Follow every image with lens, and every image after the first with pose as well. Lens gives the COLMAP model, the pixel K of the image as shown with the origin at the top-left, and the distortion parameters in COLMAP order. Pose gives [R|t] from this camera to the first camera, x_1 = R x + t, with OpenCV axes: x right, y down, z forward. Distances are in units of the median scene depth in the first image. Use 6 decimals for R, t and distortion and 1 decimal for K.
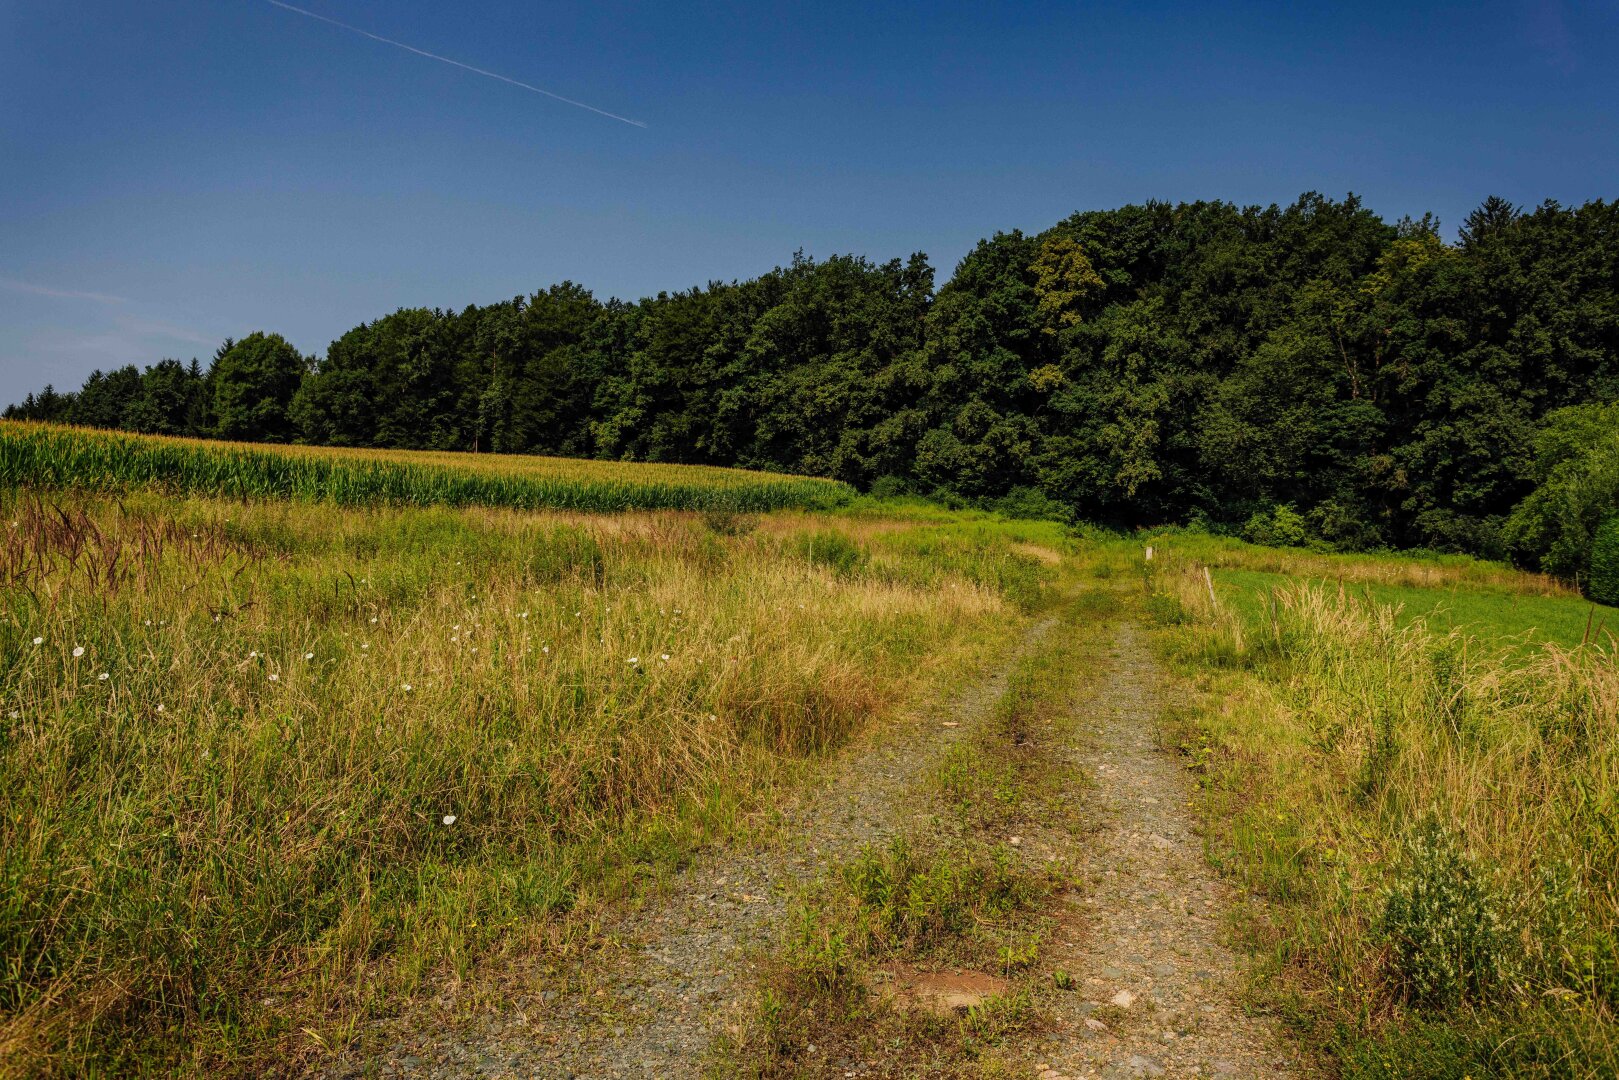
lens RADIAL K [[1058.1, 0, 804.3], [0, 1058.1, 530.7], [0, 0, 1]] dist [-0.001616, -0.001568]
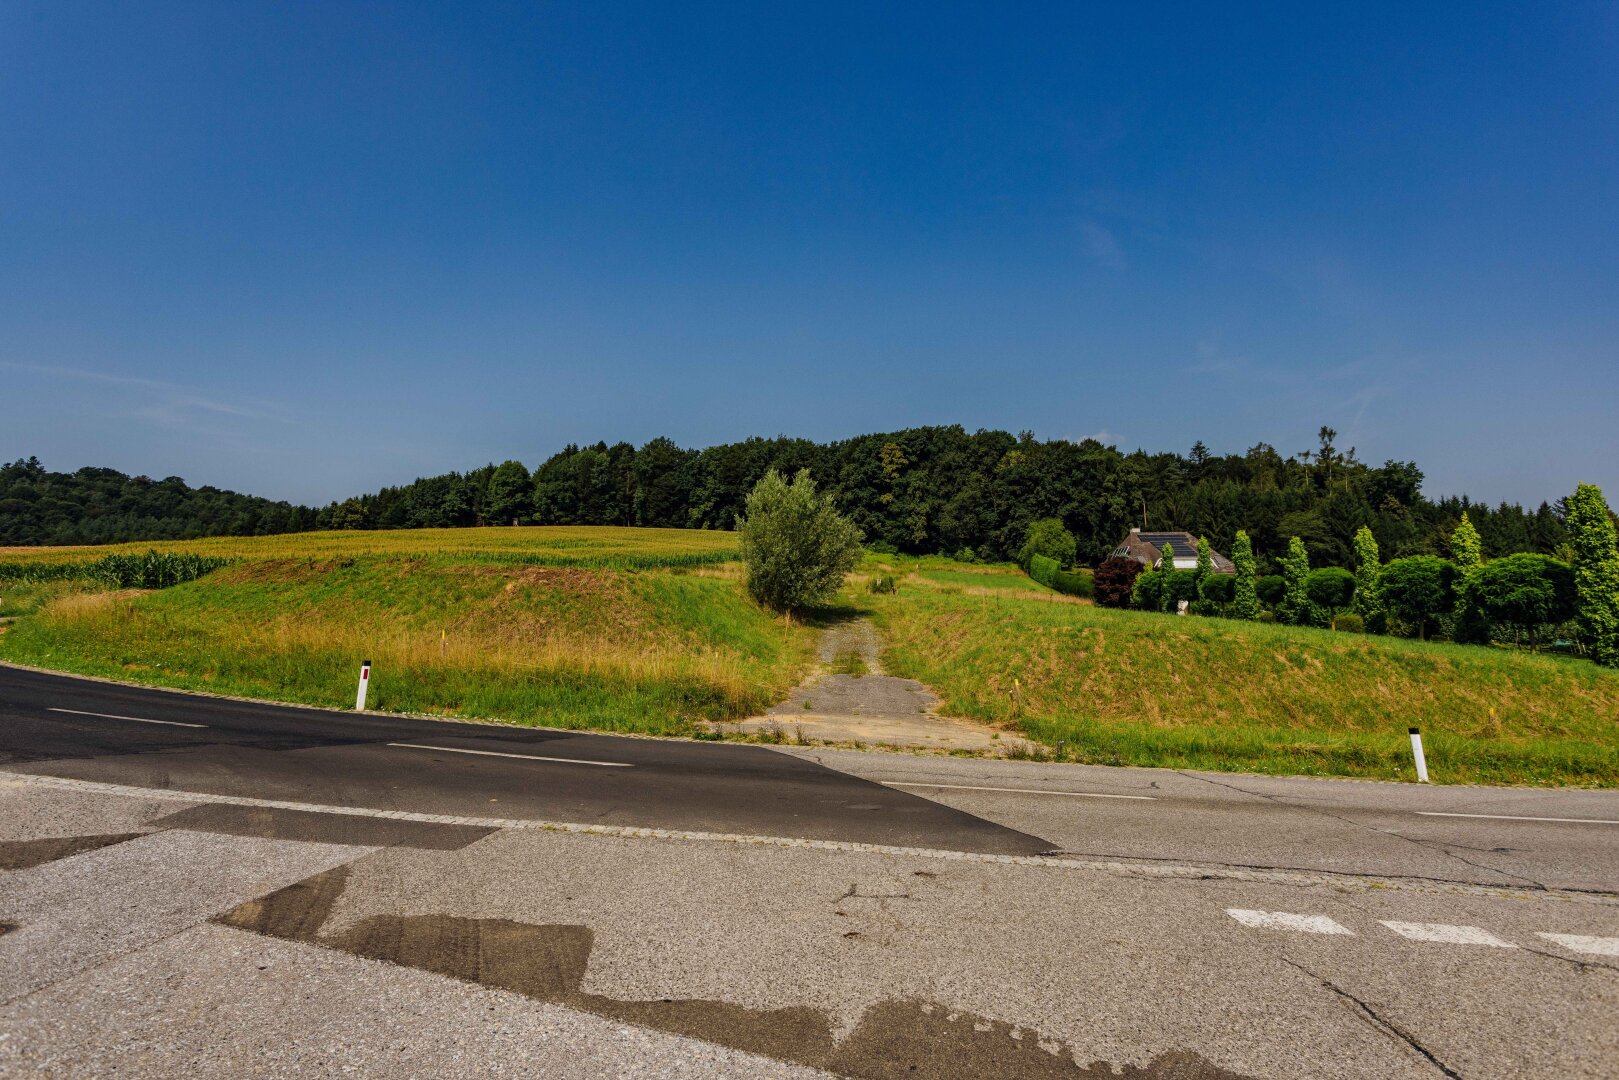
lens RADIAL K [[759.3, 0, 811.9], [0, 759.3, 538.4], [0, 0, 1]] dist [0.003652, 0.001720]
pose [[0.991732, -0.011719, 0.127794, -0.210522], [0.012275, 0.999918, -0.003567, -0.041033], [-0.127742, 0.005106, 0.991794, -0.902395]]
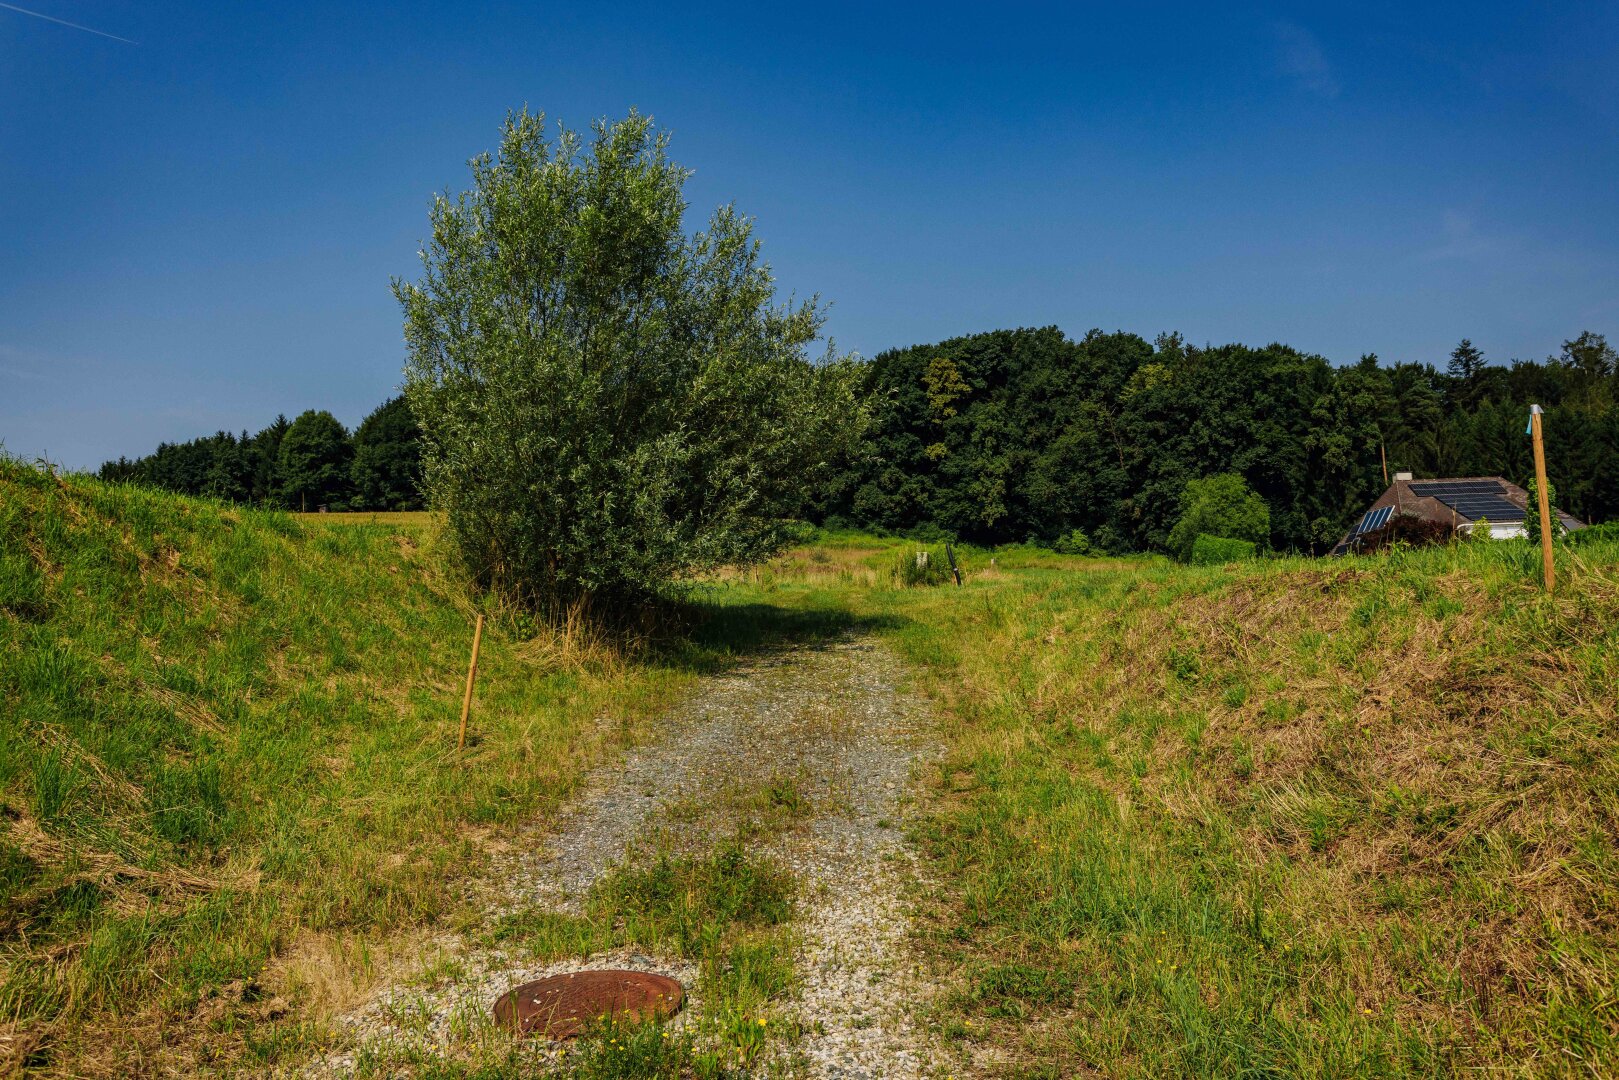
lens RADIAL K [[1164.9, 0, 809.5], [0, 1164.9, 540.0], [0, 0, 1]] dist [0.004496, 0.000401]
pose [[0.992525, -0.038312, 0.115869, -0.169154], [0.038741, 0.999248, -0.001452, -0.018747], [-0.115726, 0.005930, 0.993263, -0.719231]]
